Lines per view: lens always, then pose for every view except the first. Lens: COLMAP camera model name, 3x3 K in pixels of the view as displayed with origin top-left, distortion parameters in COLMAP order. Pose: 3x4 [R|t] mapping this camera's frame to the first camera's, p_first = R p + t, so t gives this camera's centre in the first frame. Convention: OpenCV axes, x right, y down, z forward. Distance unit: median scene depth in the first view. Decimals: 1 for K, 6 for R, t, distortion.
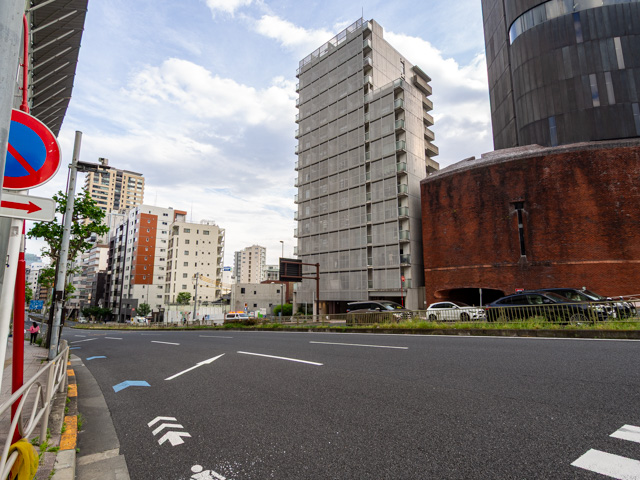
lens RADIAL K [[342.3, 0, 317.3], [0, 342.3, 241.8], [0, 0, 1]] dist [-0.004380, -0.002323]
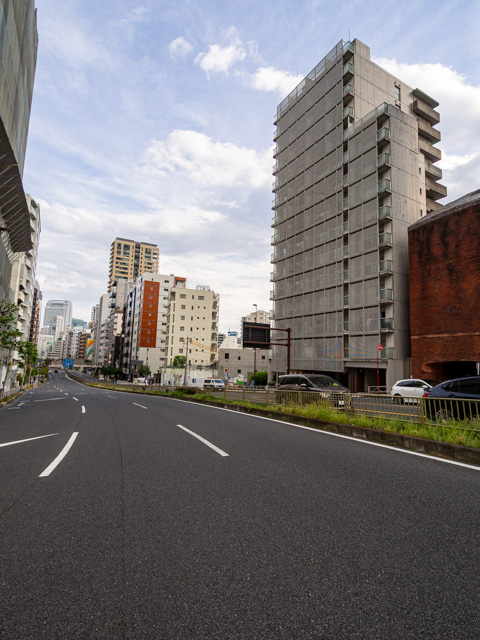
lens RADIAL K [[342.3, 0, 243.0], [0, 342.3, 319.5], [0, 0, 1]] dist [-0.004380, -0.002323]
pose [[0.965697, -0.000378, -0.259672, 0.101293], [0.009555, 0.999373, 0.034082, 0.006581], [0.259496, -0.035394, 0.965095, 0.085148]]
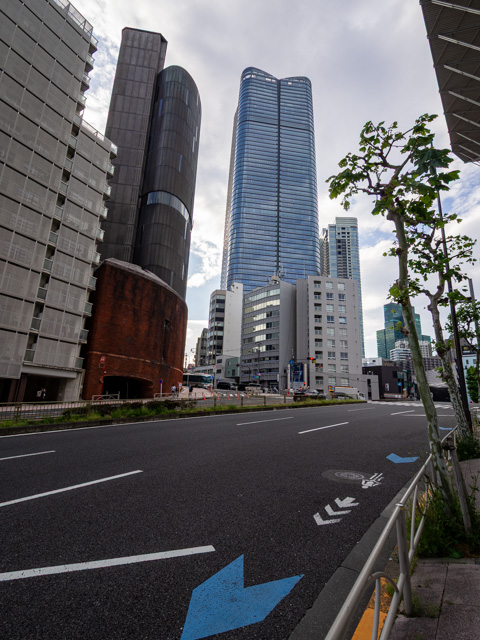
lens RADIAL K [[342.3, 0, 241.5], [0, 342.3, 316.8], [0, 0, 1]] dist [-0.004380, -0.002323]
pose [[-0.239073, 0.247398, 0.938956, -0.493196], [-0.189545, 0.936504, -0.295013, 0.138392], [-0.952322, -0.248504, -0.177000, 0.584012]]
